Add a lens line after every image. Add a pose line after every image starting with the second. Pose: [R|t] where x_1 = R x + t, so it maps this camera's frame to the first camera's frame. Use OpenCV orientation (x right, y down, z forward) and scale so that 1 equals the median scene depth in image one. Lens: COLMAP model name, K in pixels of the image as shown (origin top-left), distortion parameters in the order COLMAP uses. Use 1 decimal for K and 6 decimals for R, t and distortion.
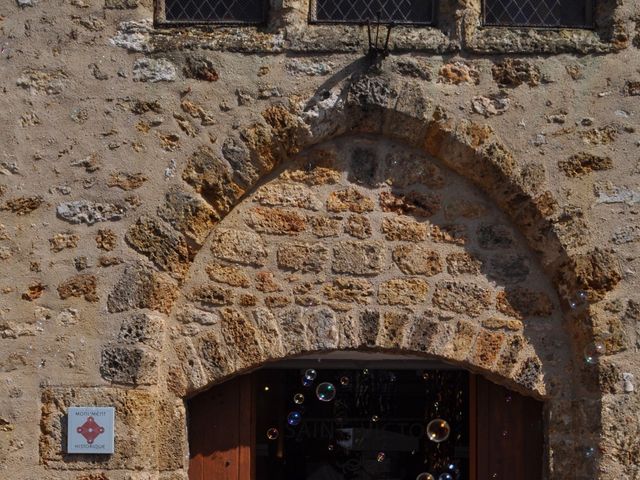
lens RADIAL K [[3171.0, 0, 320.0], [0, 3171.0, 240.0], [0, 0, 1]] dist [-0.152819, 5.933070]
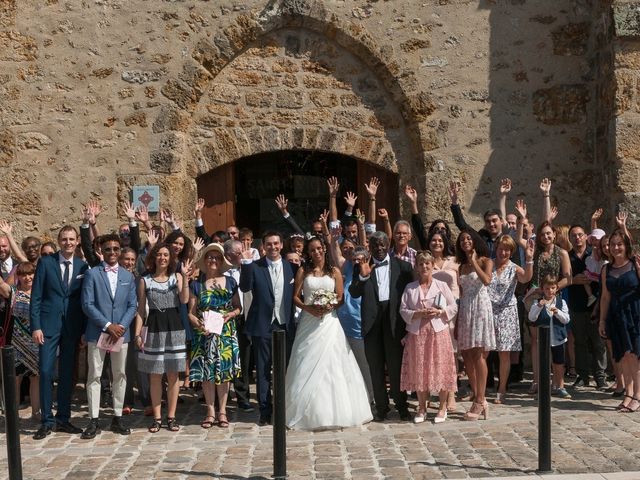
lens RADIAL K [[3171.0, 0, 320.0], [0, 3171.0, 240.0], [0, 0, 1]] dist [-0.152819, 5.933070]
pose [[0.999548, -0.025253, 0.016282, -0.002831], [0.023735, 0.995880, 0.087522, -0.071394], [-0.018425, -0.087096, 0.996030, -0.795722]]
